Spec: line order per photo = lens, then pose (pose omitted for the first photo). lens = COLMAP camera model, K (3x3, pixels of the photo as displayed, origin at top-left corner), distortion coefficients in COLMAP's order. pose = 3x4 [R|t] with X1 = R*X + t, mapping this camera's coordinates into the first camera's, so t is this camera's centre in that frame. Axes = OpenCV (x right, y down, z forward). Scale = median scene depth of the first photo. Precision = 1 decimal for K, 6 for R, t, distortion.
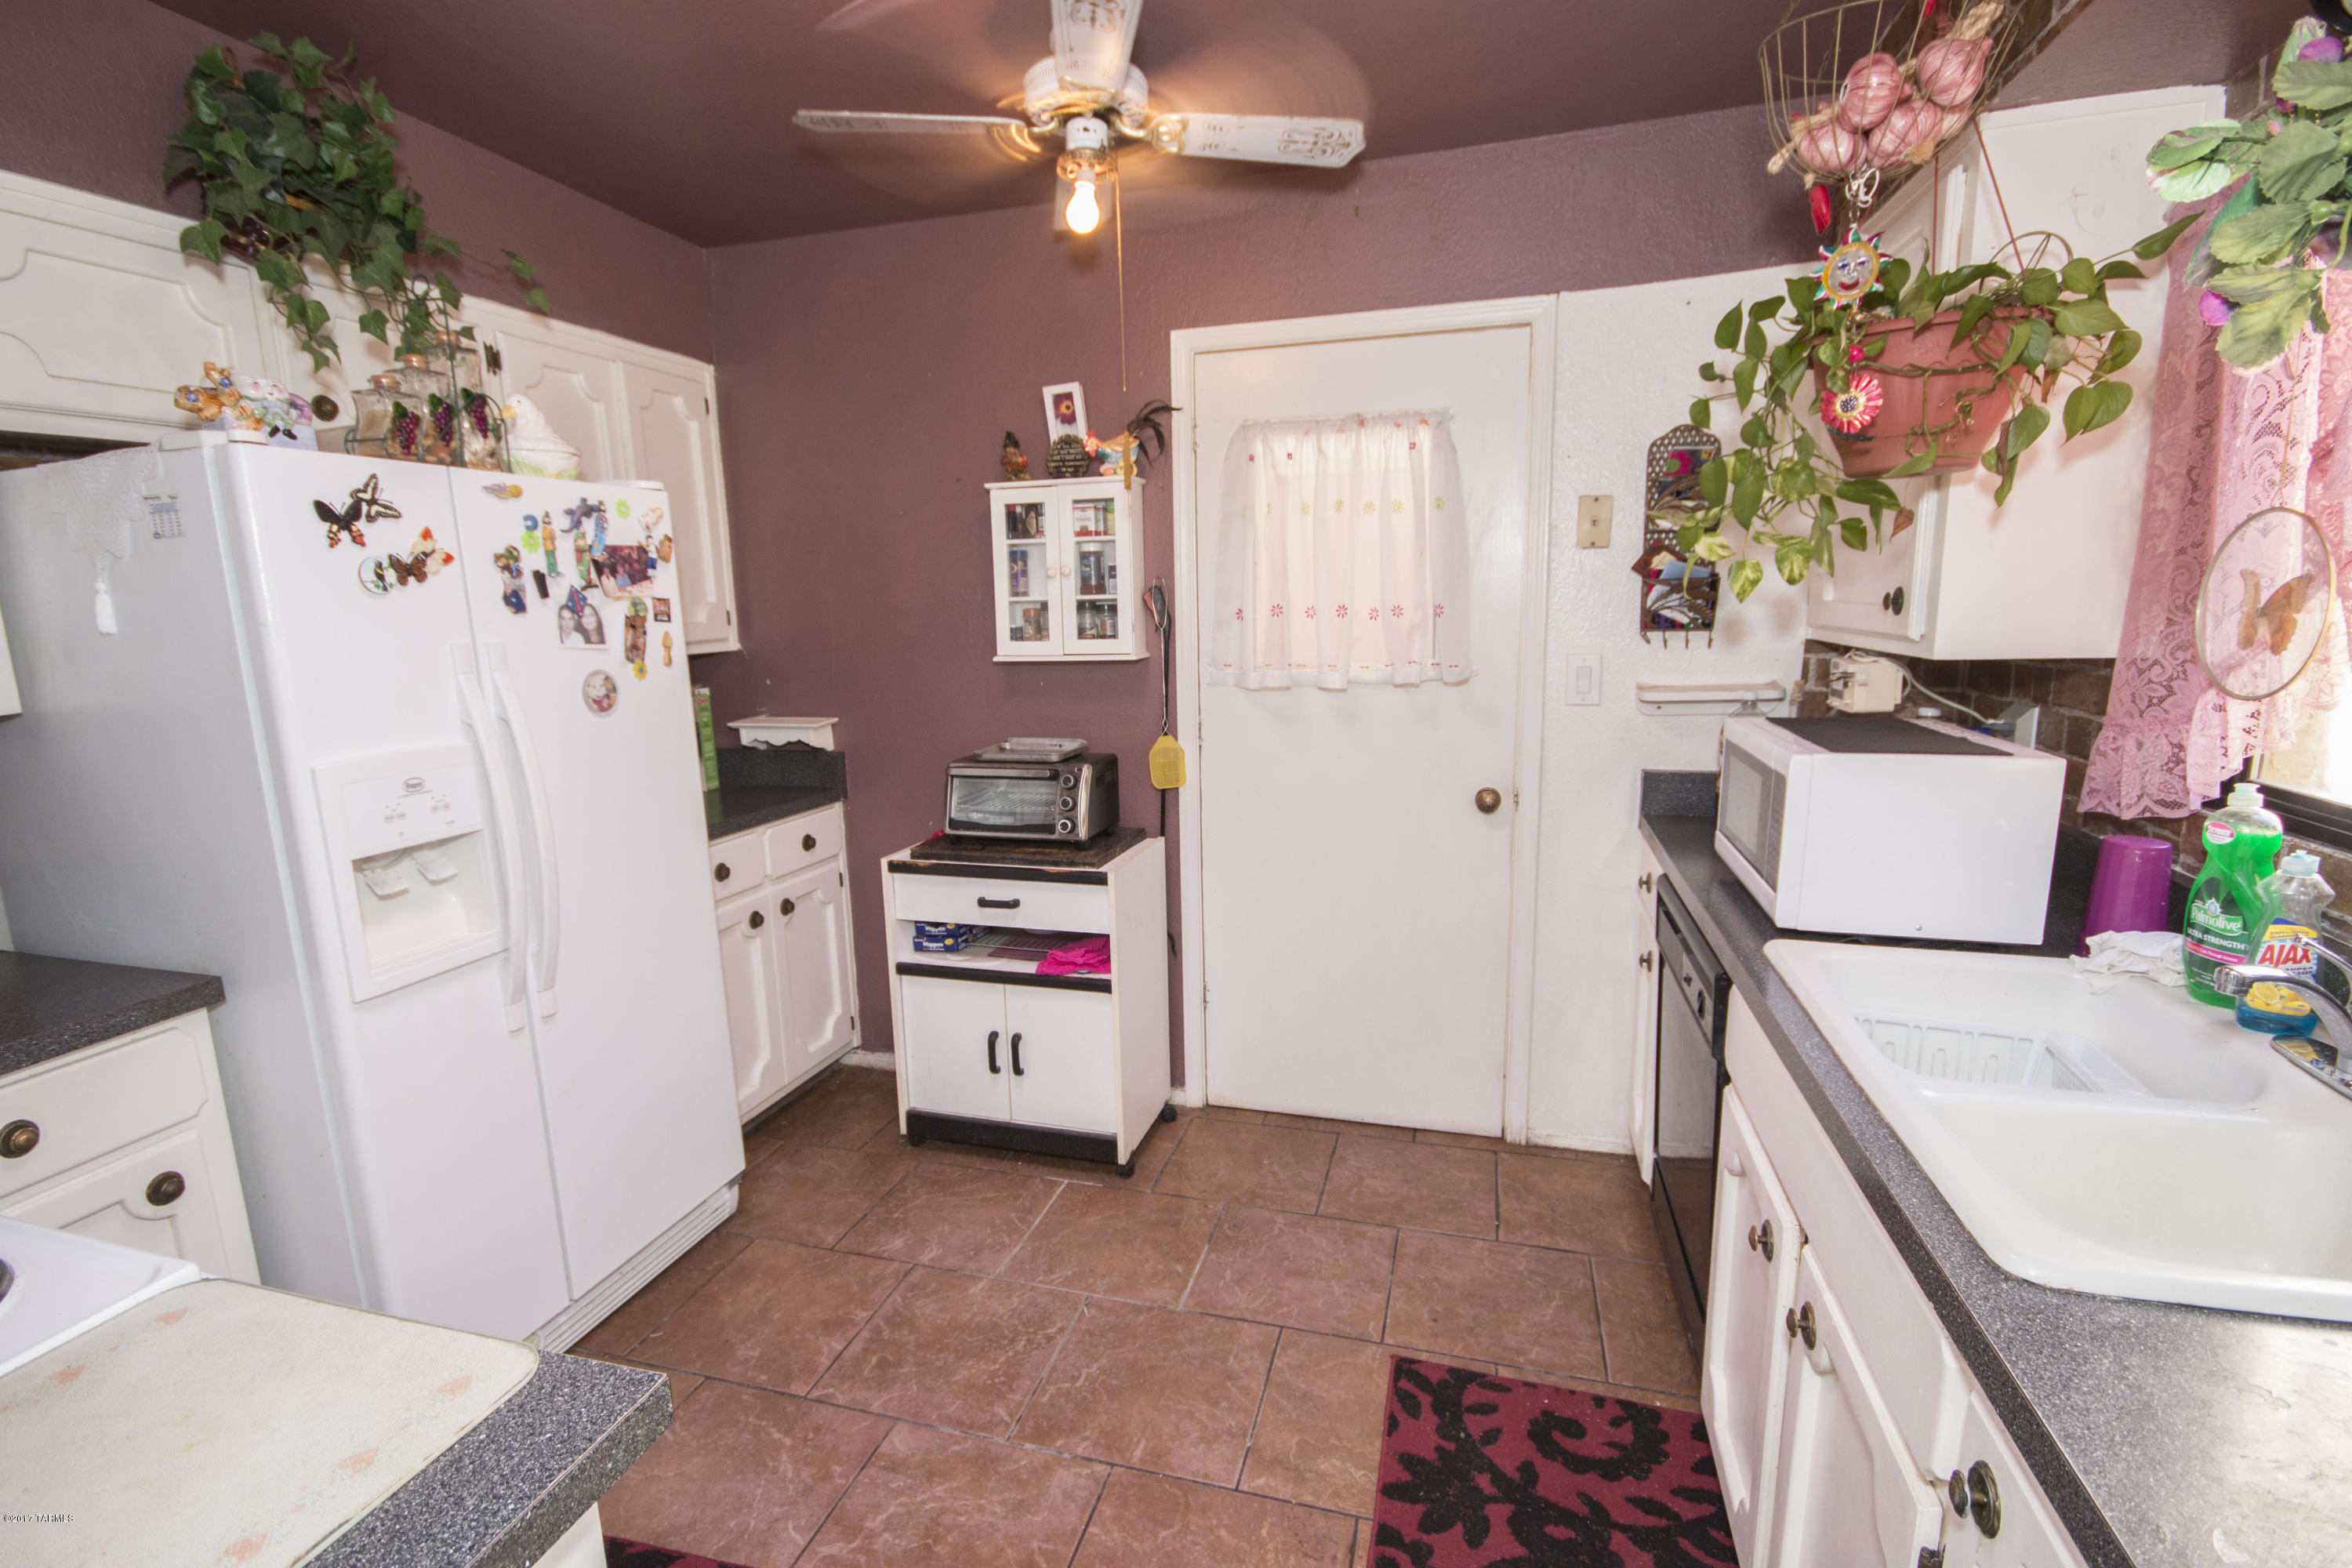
lens RADIAL K [[1087.9, 0, 1176.1], [0, 1087.9, 794.1], [0, 0, 1]] dist [0.002939, 0.000490]
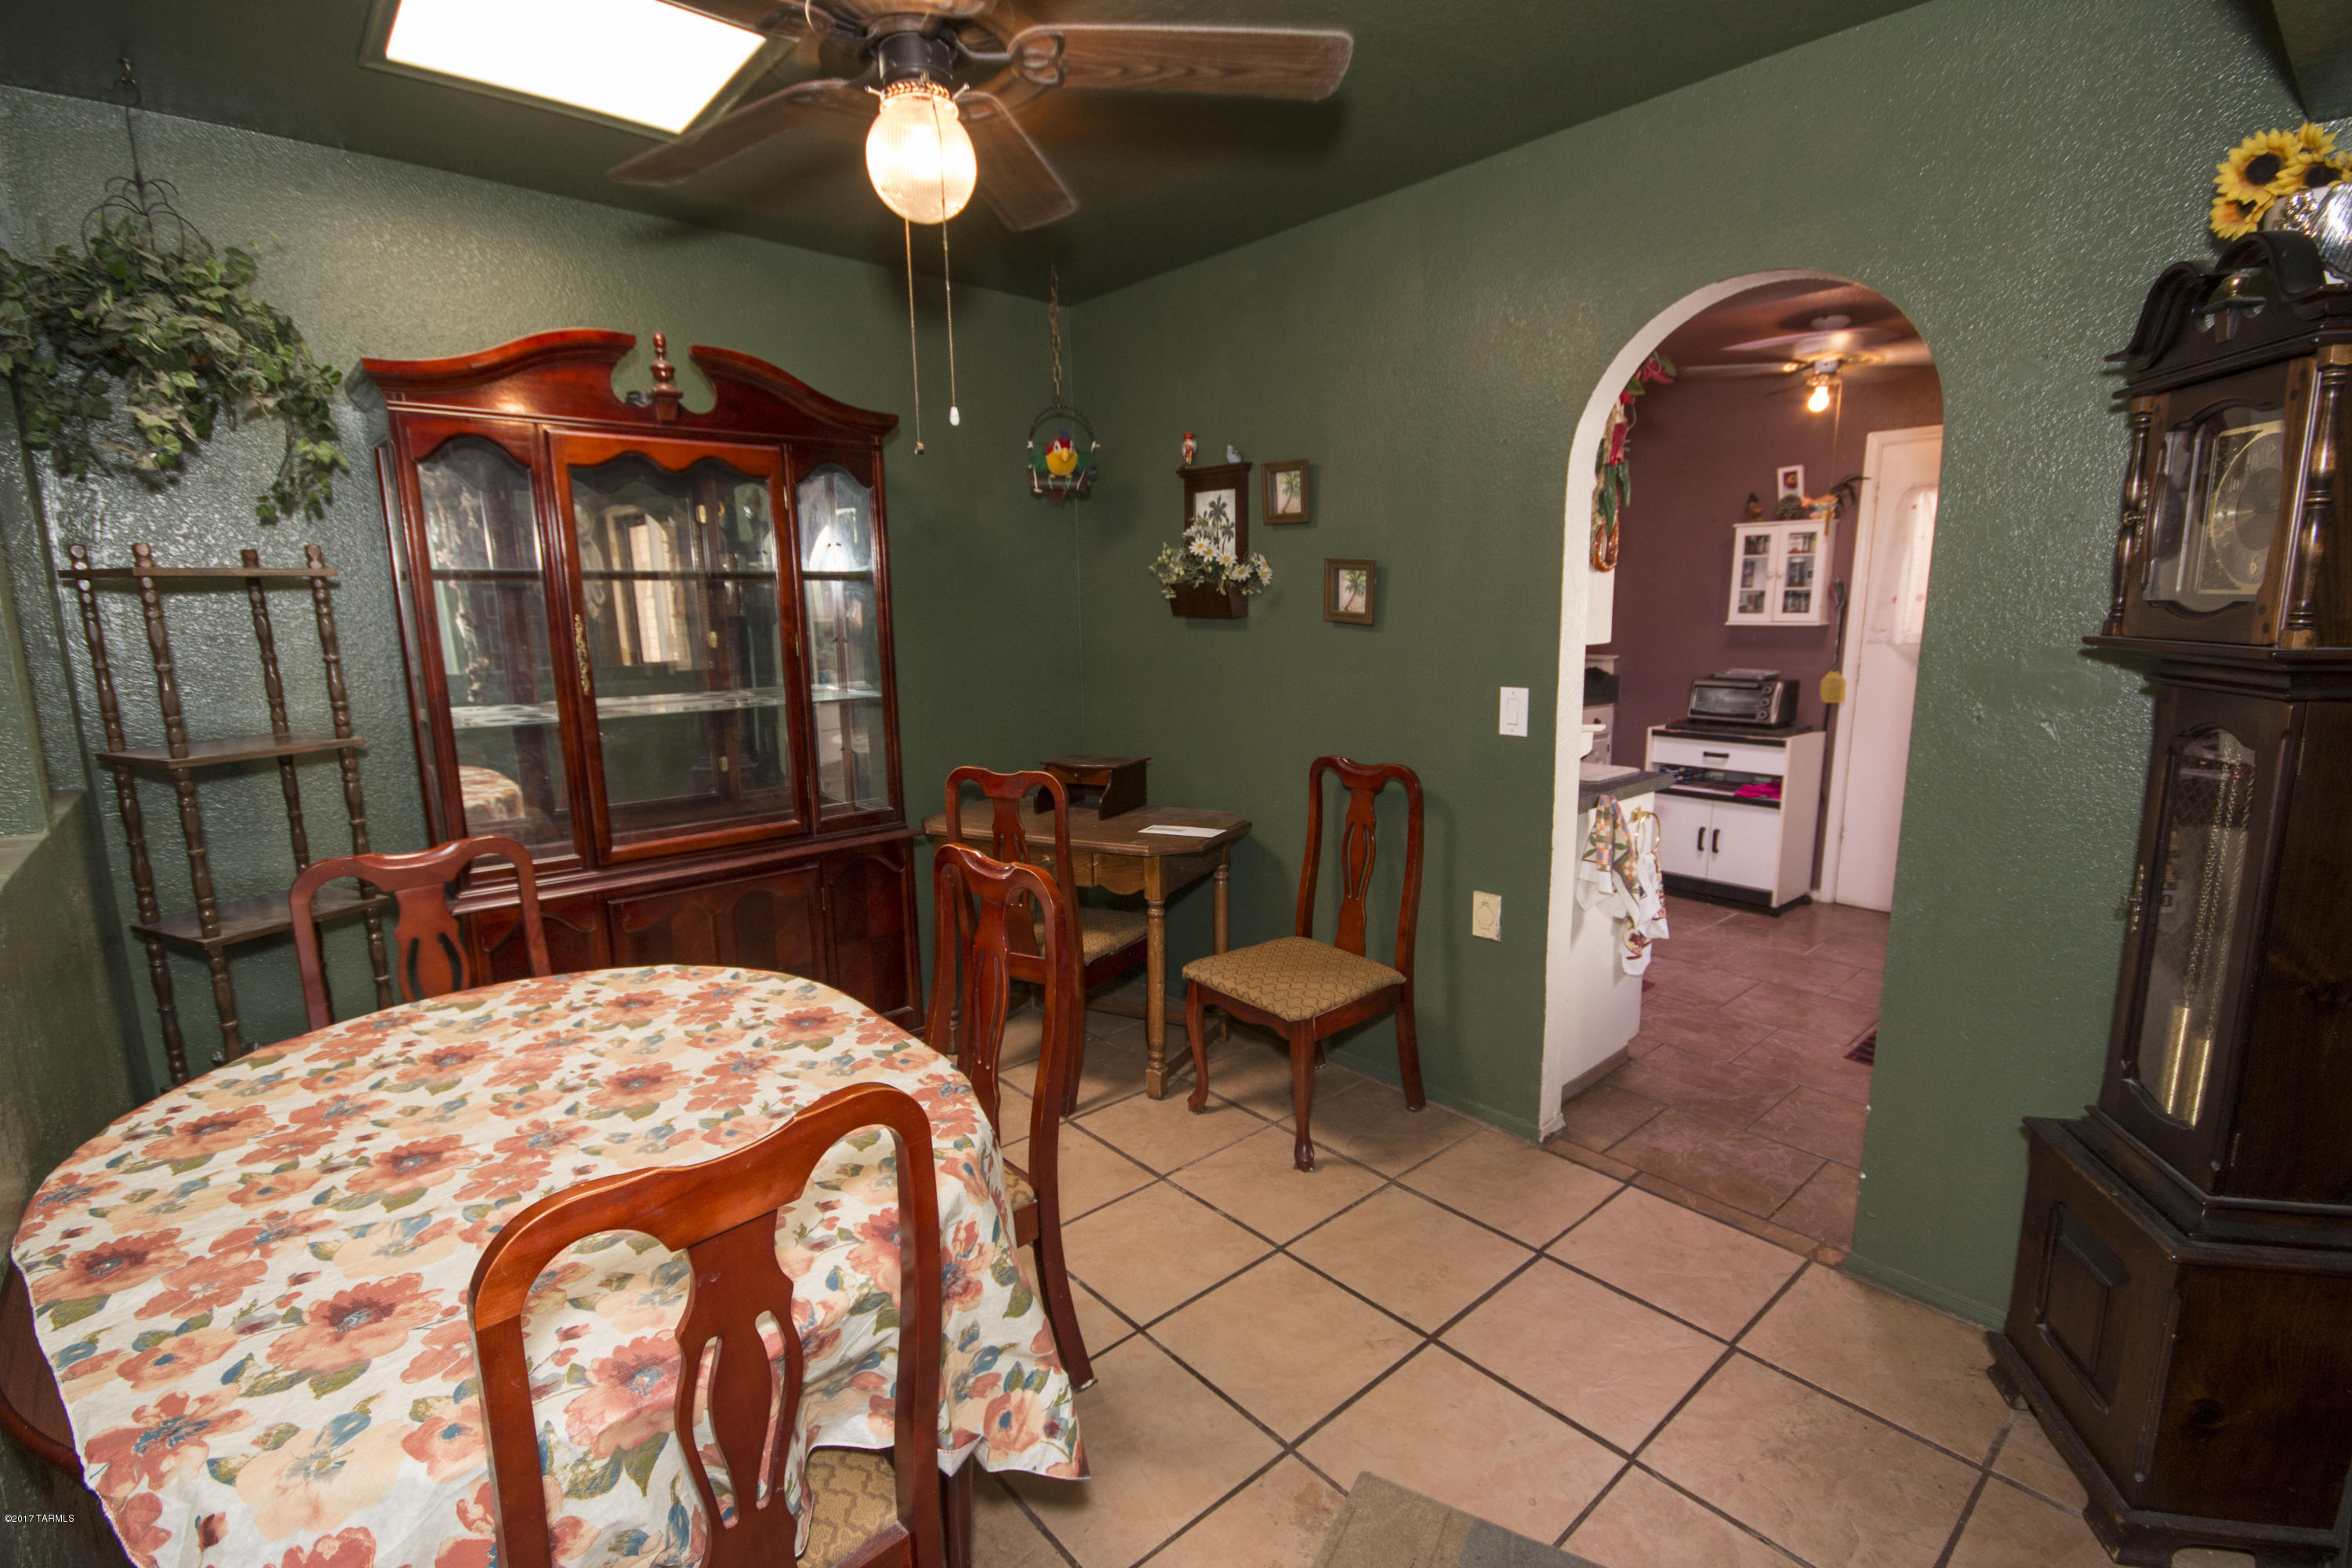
lens RADIAL K [[1087.9, 0, 1176.1], [0, 1087.9, 794.1], [0, 0, 1]] dist [0.002939, 0.000490]
pose [[0.845888, 0.109577, -0.521983, 0.032603], [-0.103550, 0.993786, 0.040815, 0.186457], [0.523212, 0.019527, 0.851979, -1.049070]]
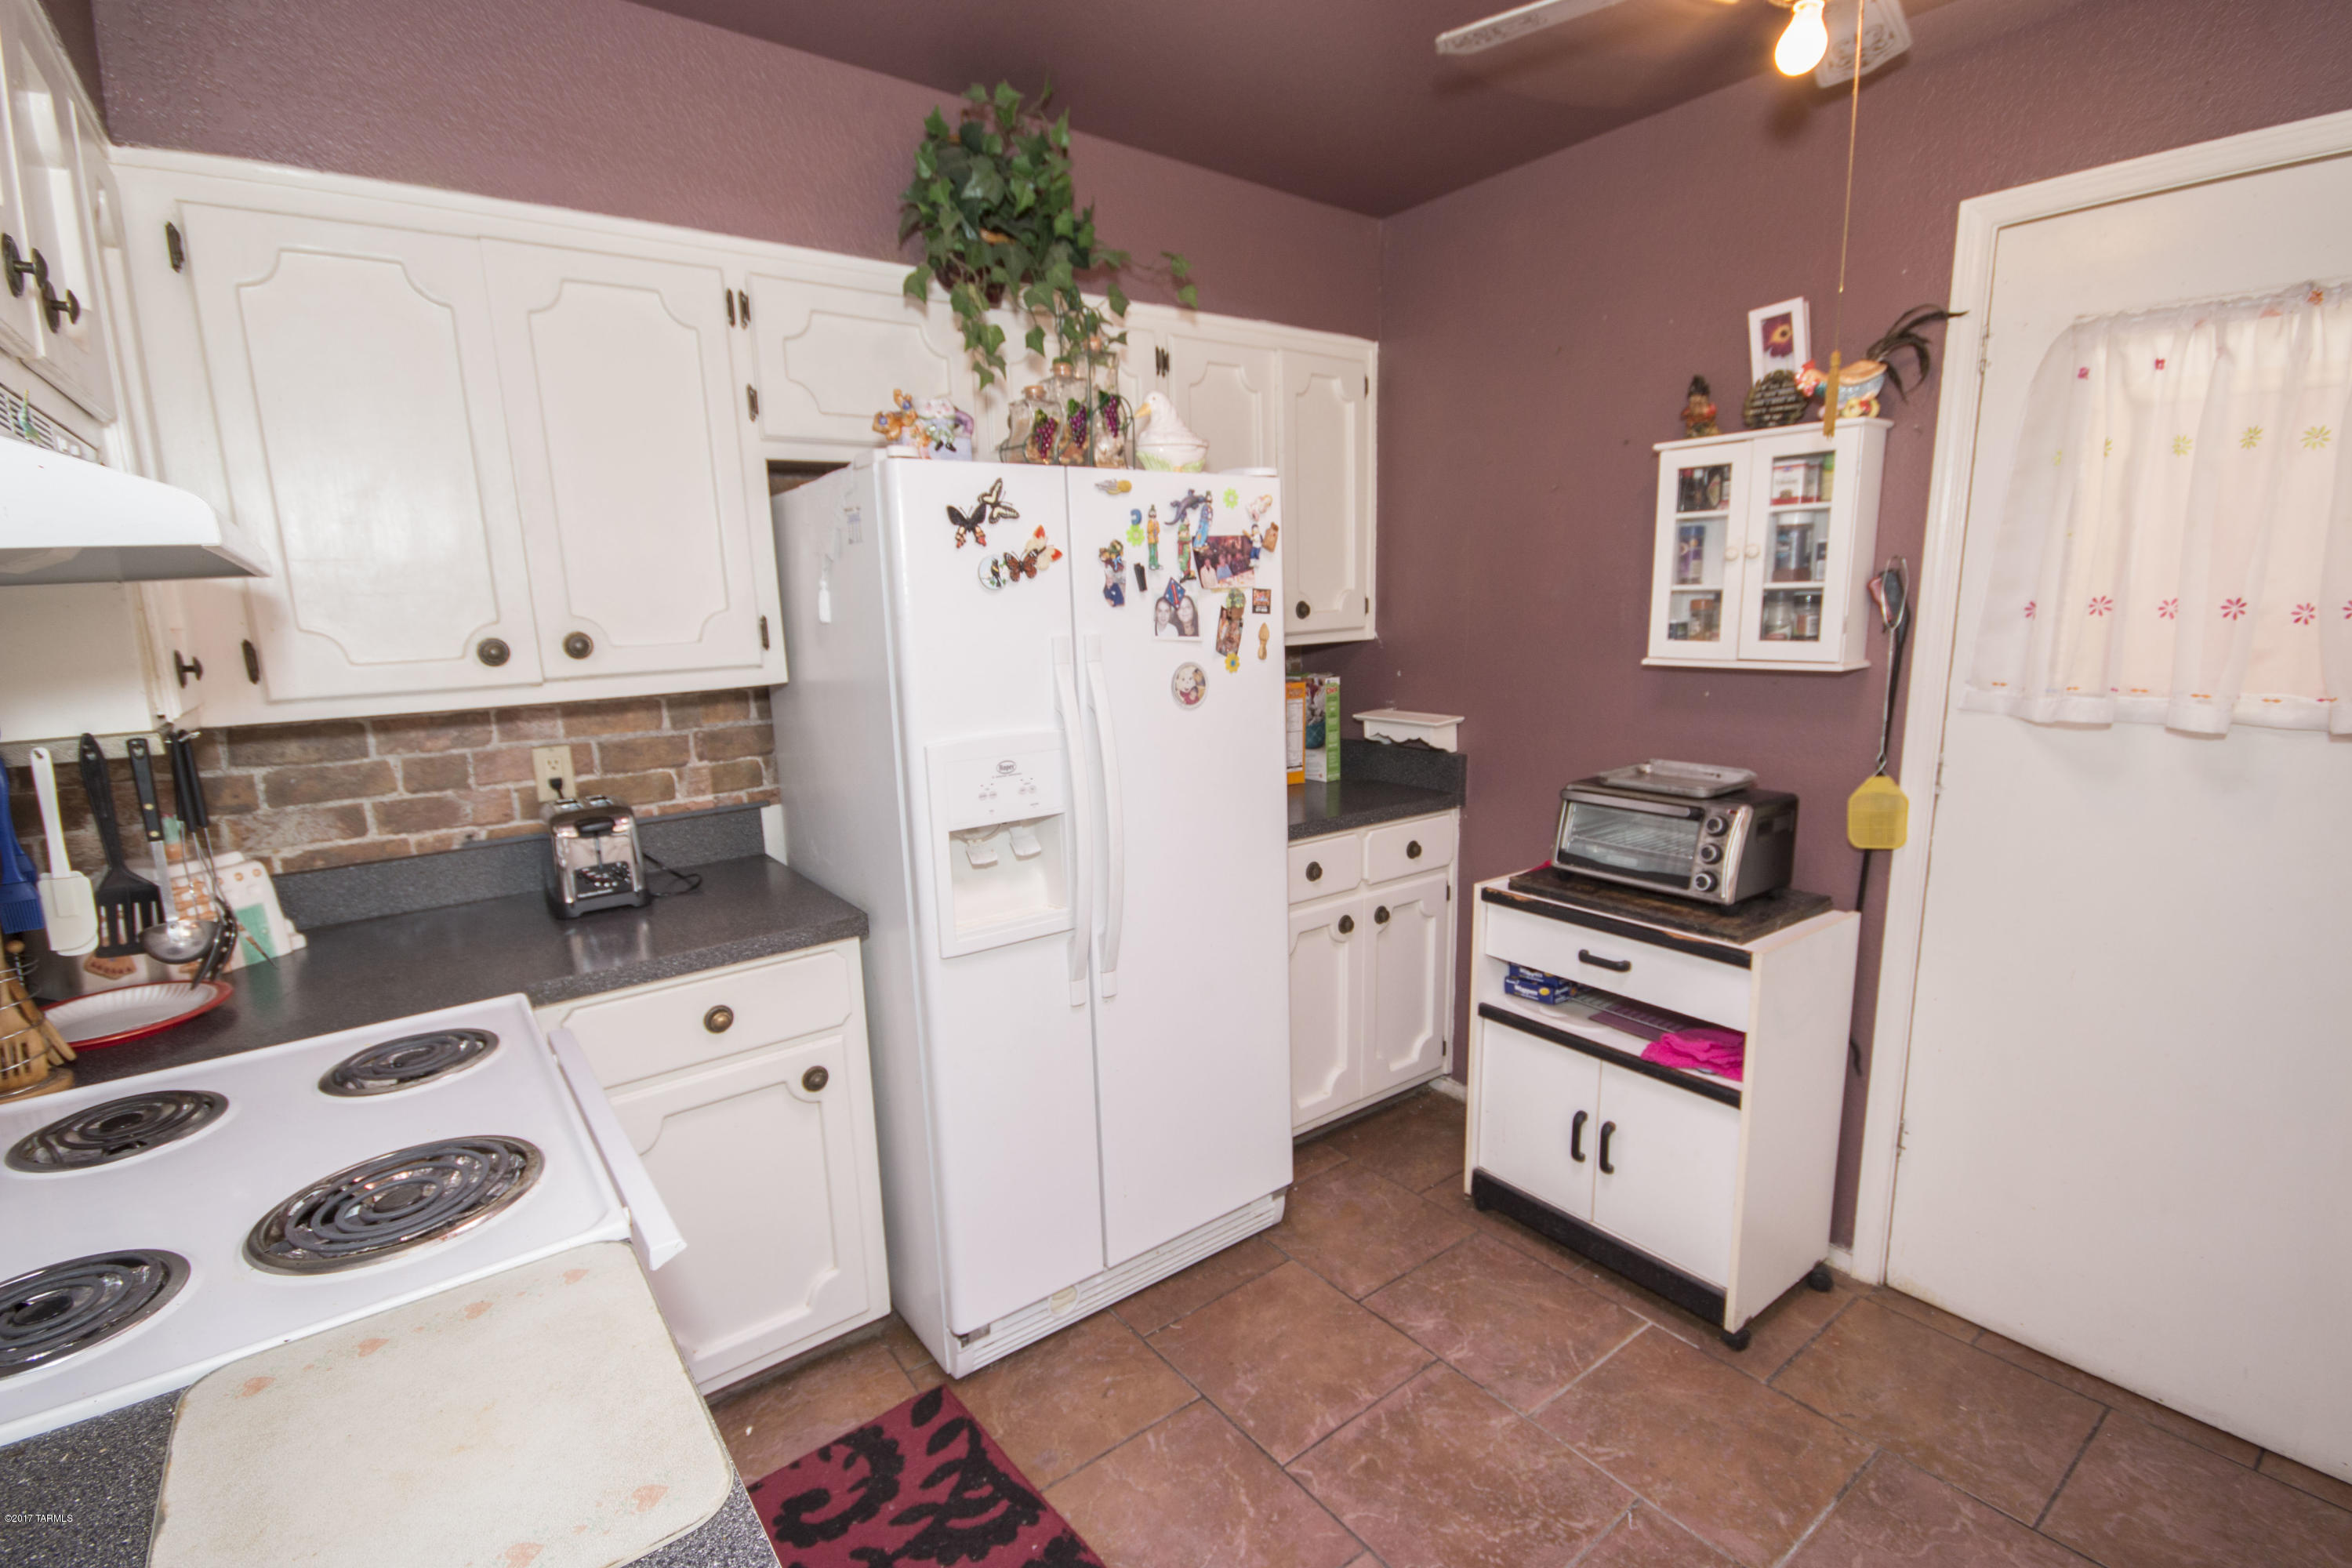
lens RADIAL K [[1084.7, 0, 1168.0], [0, 1084.7, 794.4], [0, 0, 1]] dist [-0.002262, -0.003975]
pose [[0.798839, 0.112178, -0.590992, 0.042454], [-0.100105, 0.993549, 0.053277, -0.035350], [0.593156, 0.016601, 0.804916, 0.149949]]
